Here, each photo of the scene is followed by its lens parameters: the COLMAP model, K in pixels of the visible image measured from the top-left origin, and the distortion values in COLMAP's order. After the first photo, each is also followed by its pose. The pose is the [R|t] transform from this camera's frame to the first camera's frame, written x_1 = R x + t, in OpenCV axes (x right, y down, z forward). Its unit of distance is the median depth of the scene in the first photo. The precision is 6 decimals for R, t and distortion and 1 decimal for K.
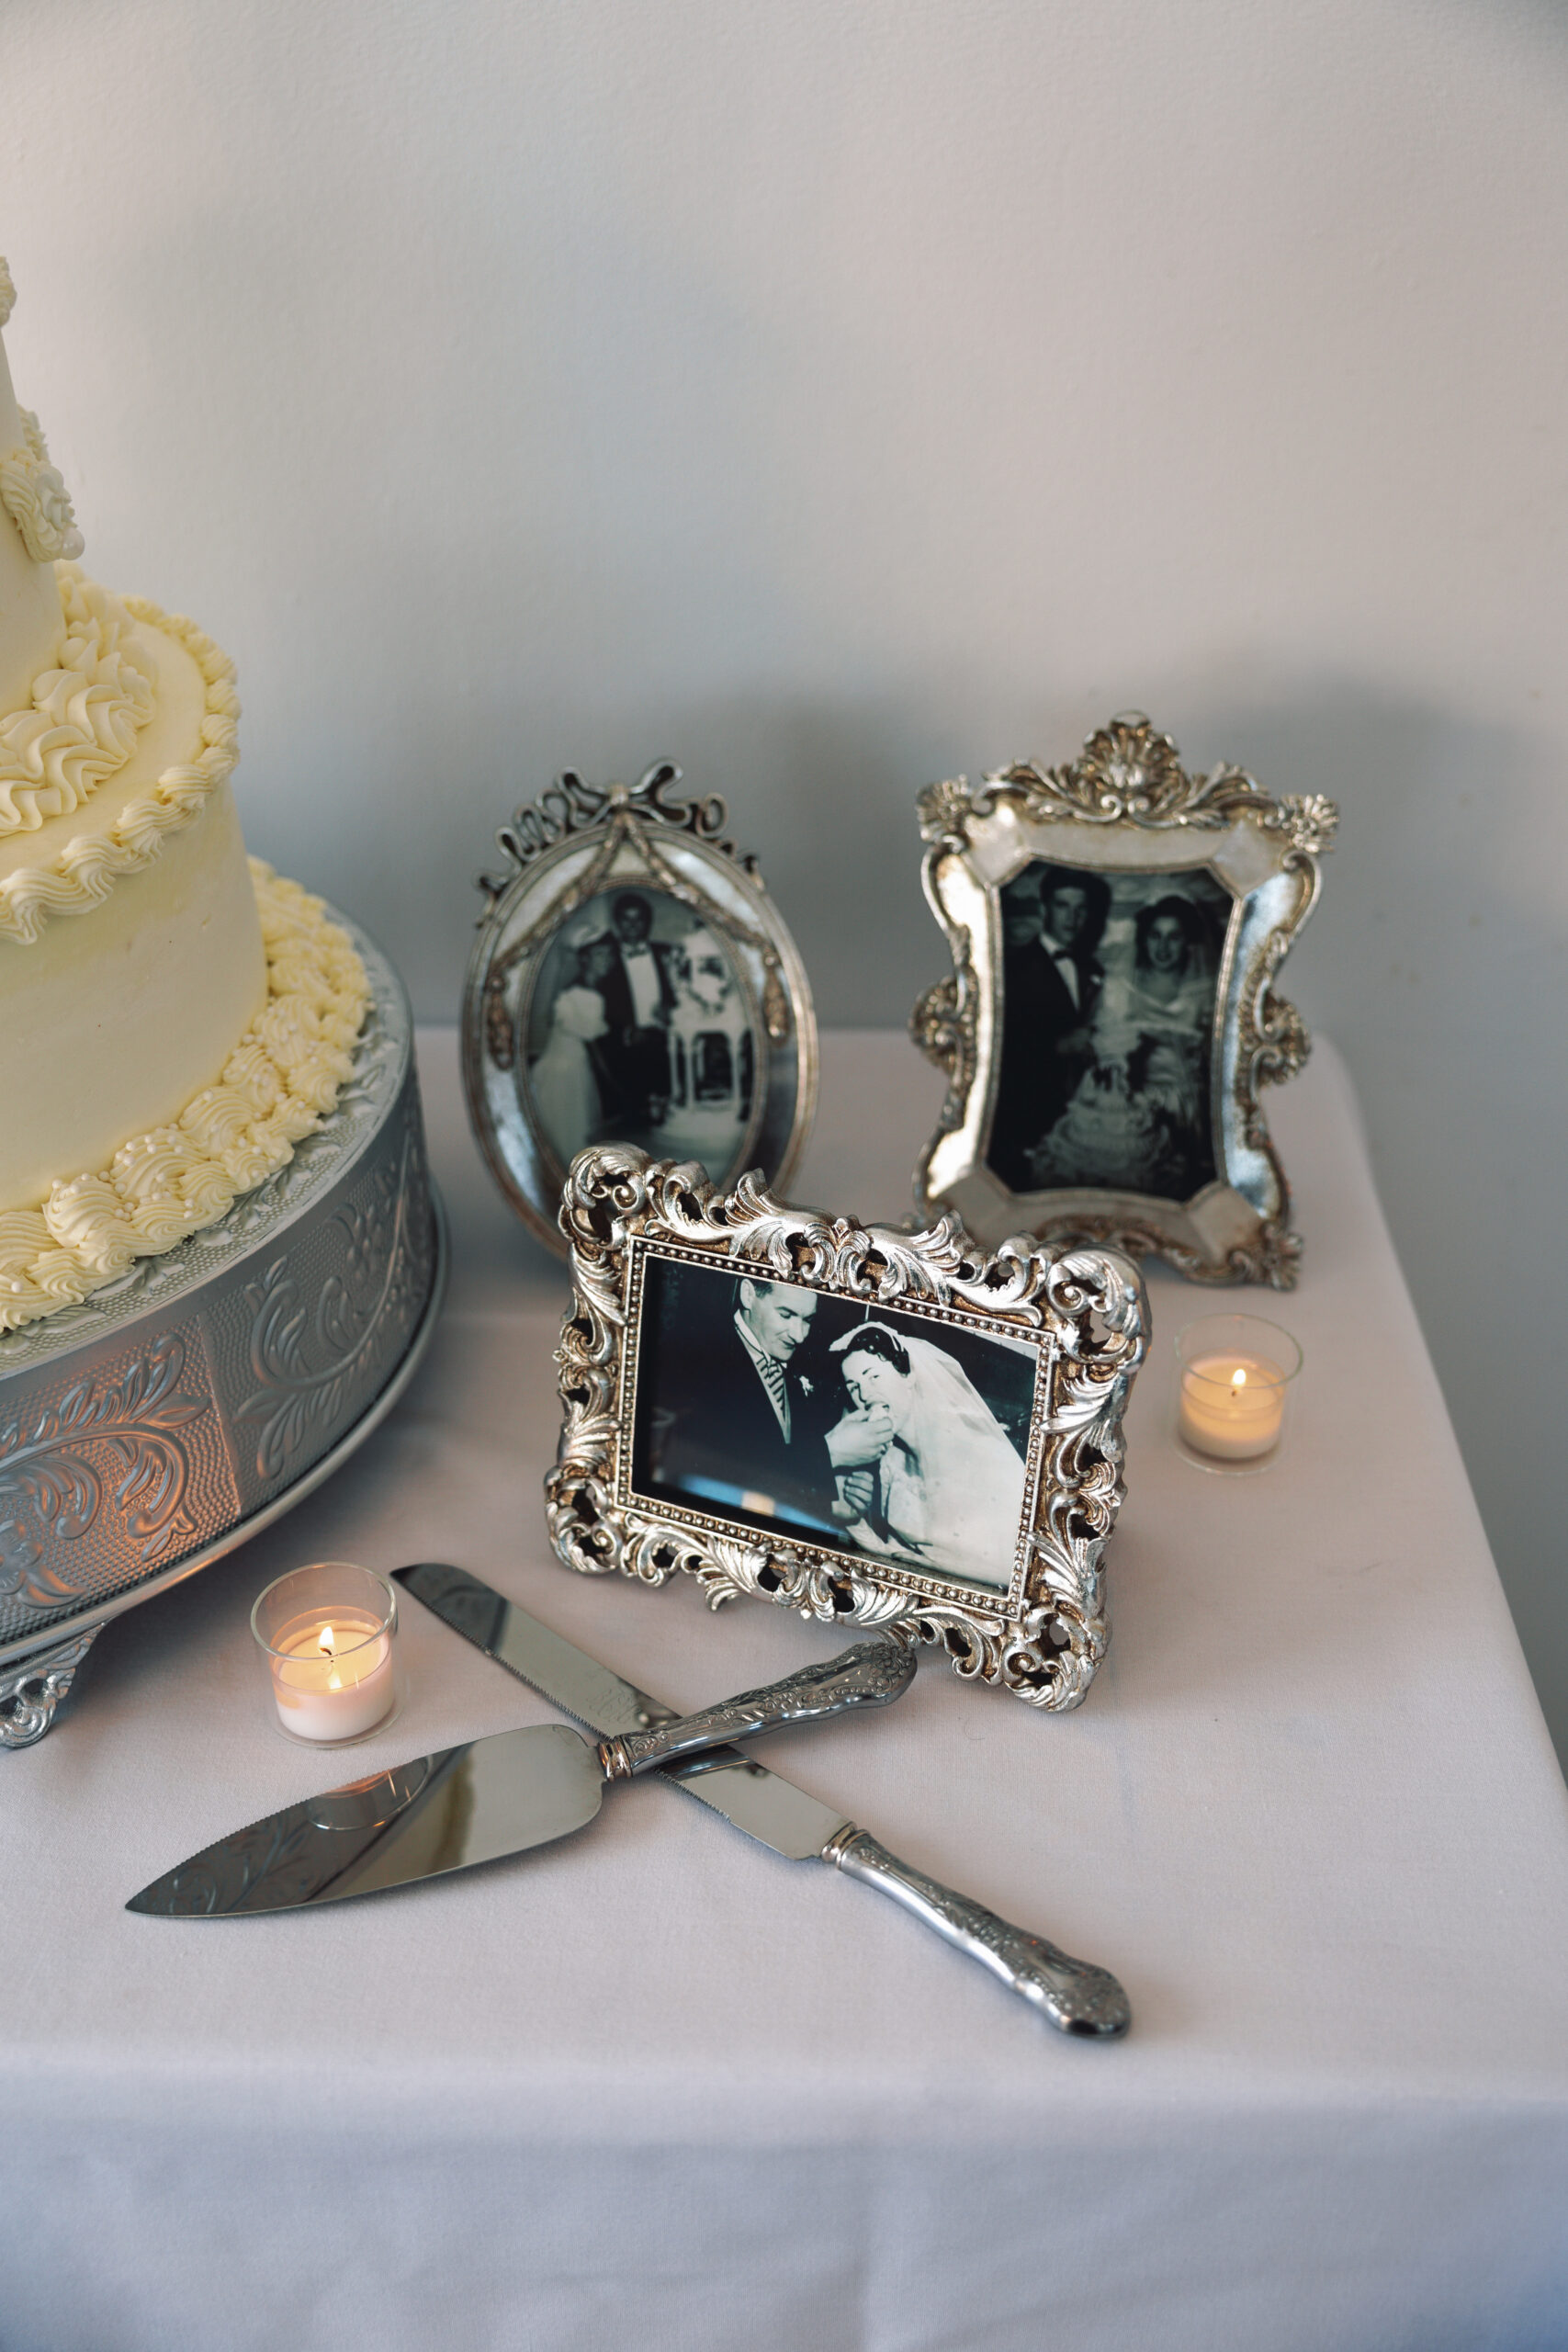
lens RADIAL K [[2443.6, 0, 784.0], [0, 2443.6, 1176.0], [0, 0, 1]] dist [-0.006575, 0.006324]
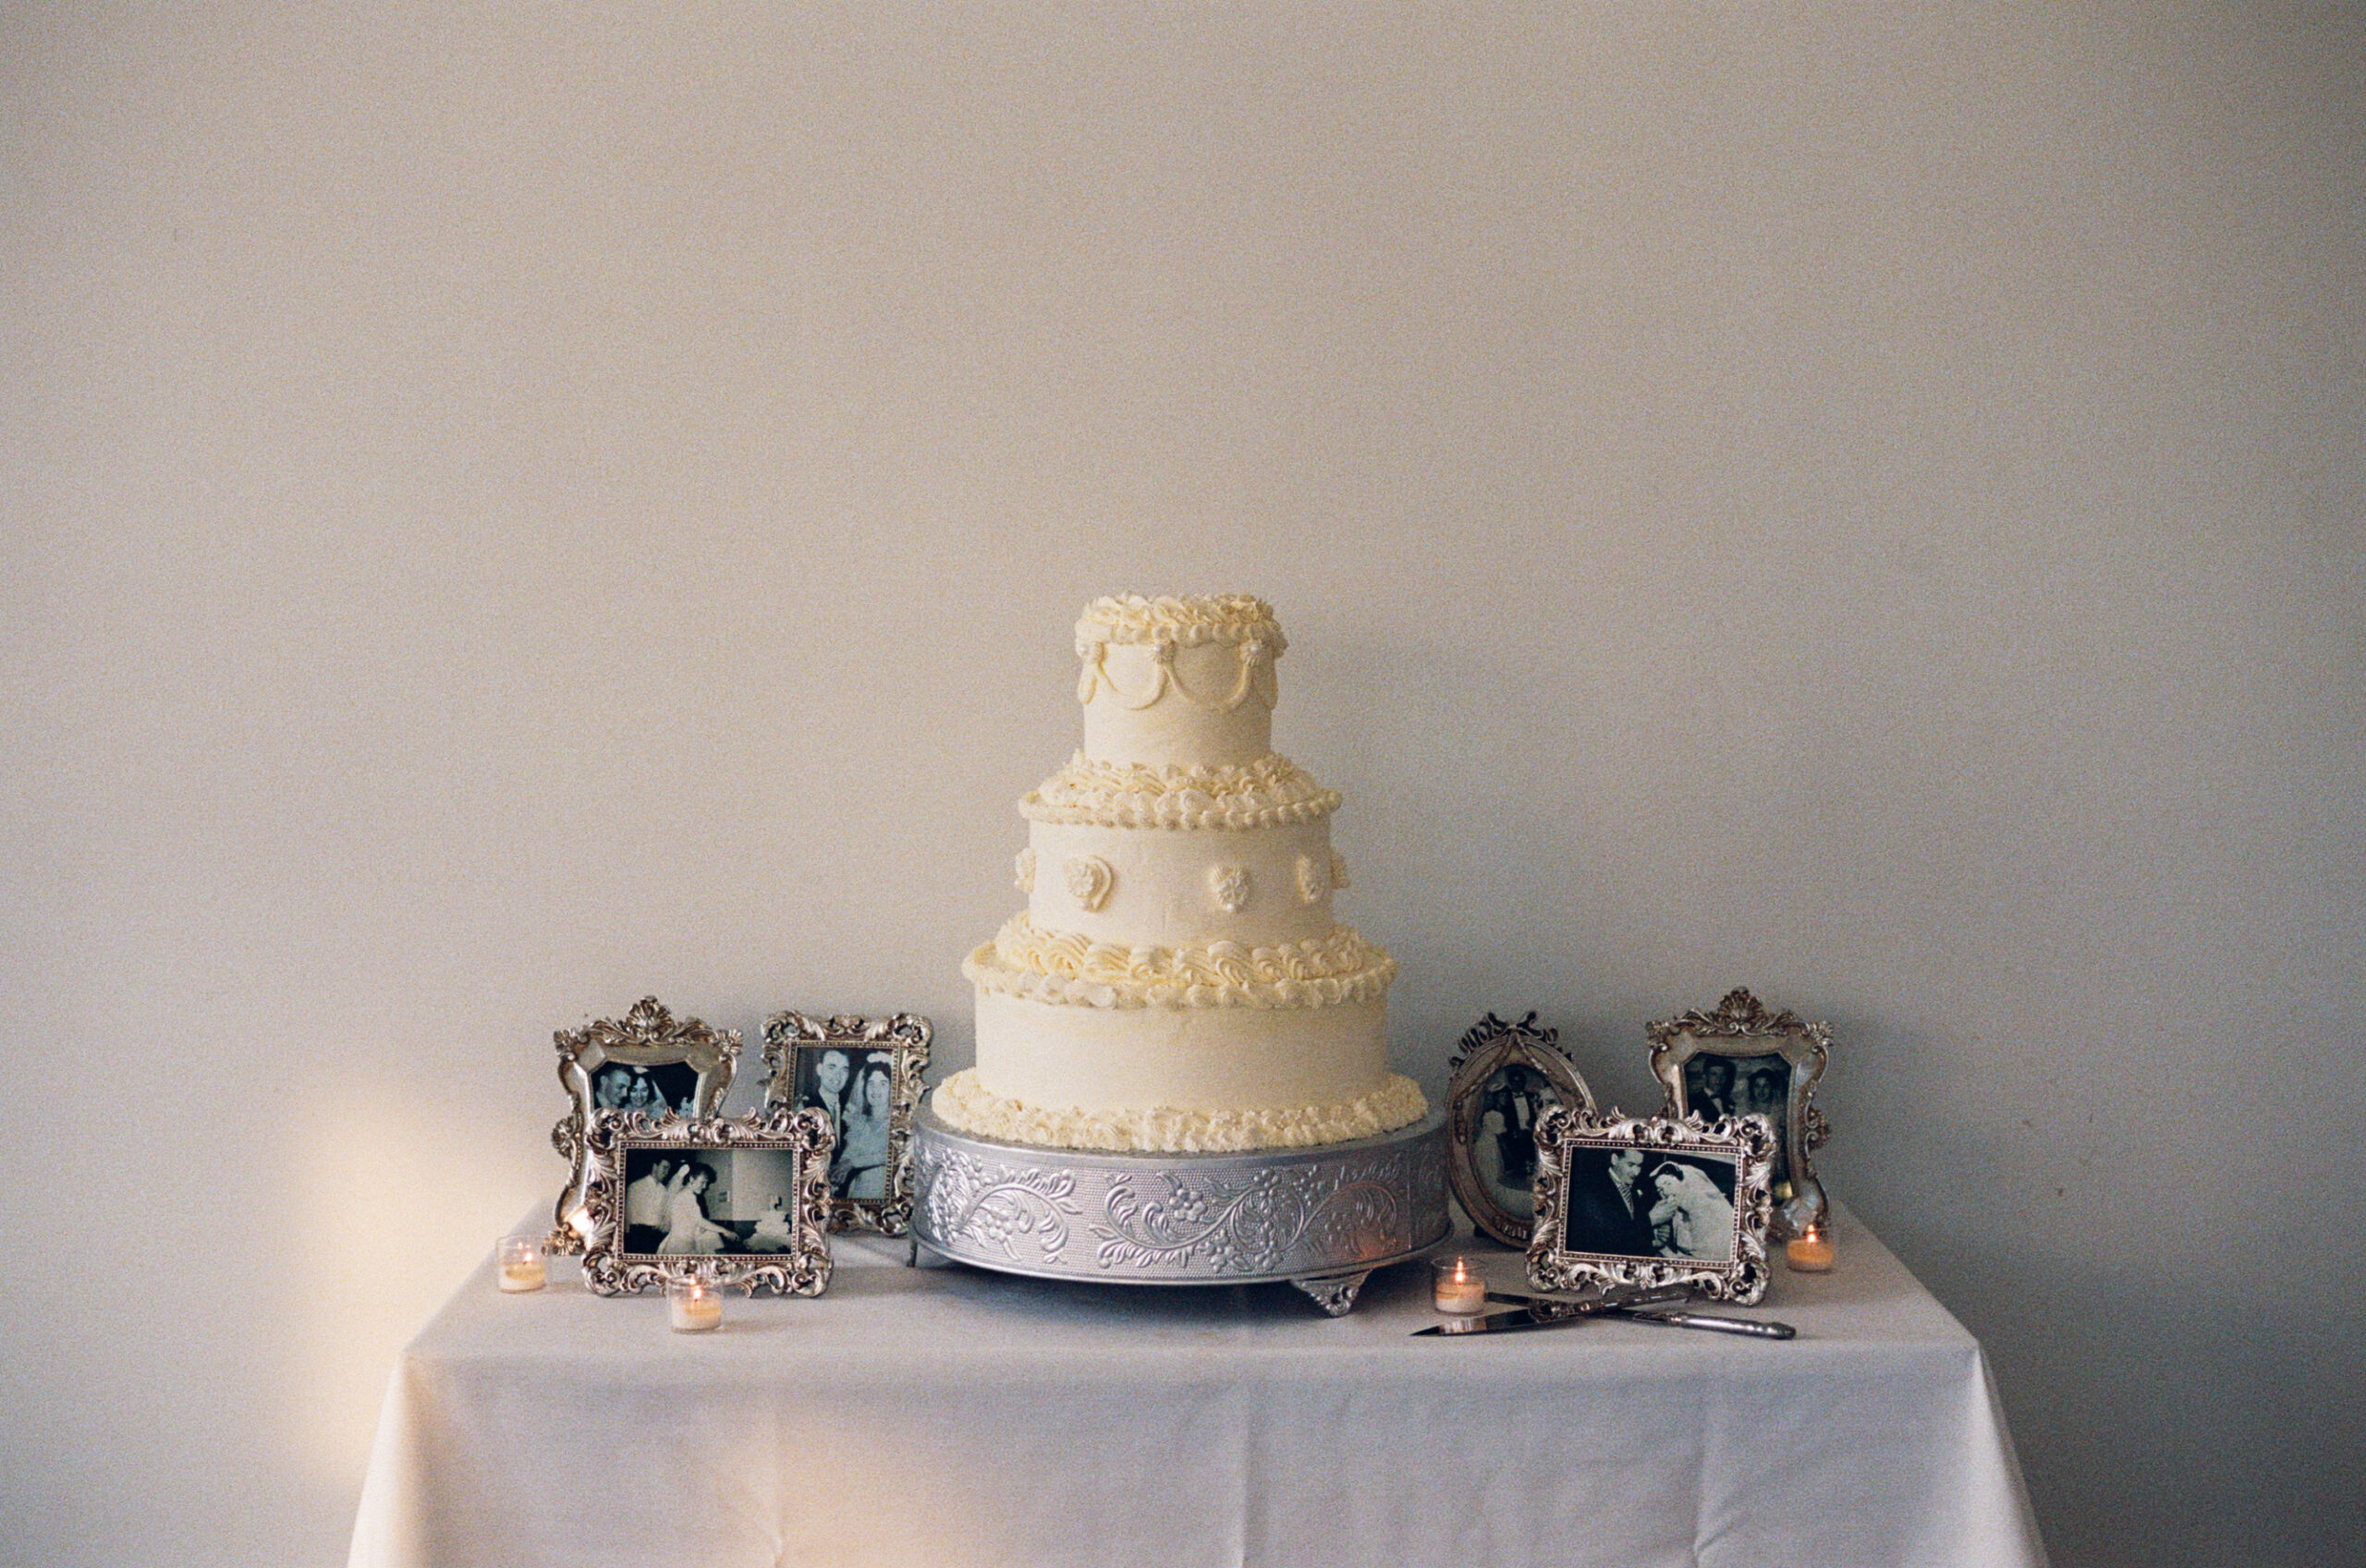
lens RADIAL K [[2458.1, 0, 1183.0], [0, 2458.1, 784.0], [0, 0, 1]] dist [-0.006575, 0.006324]
pose [[0.999263, 0.010312, -0.036963, -0.359907], [-0.025252, 0.901976, -0.431047, 0.782136], [0.028895, 0.431663, 0.901572, -1.427220]]
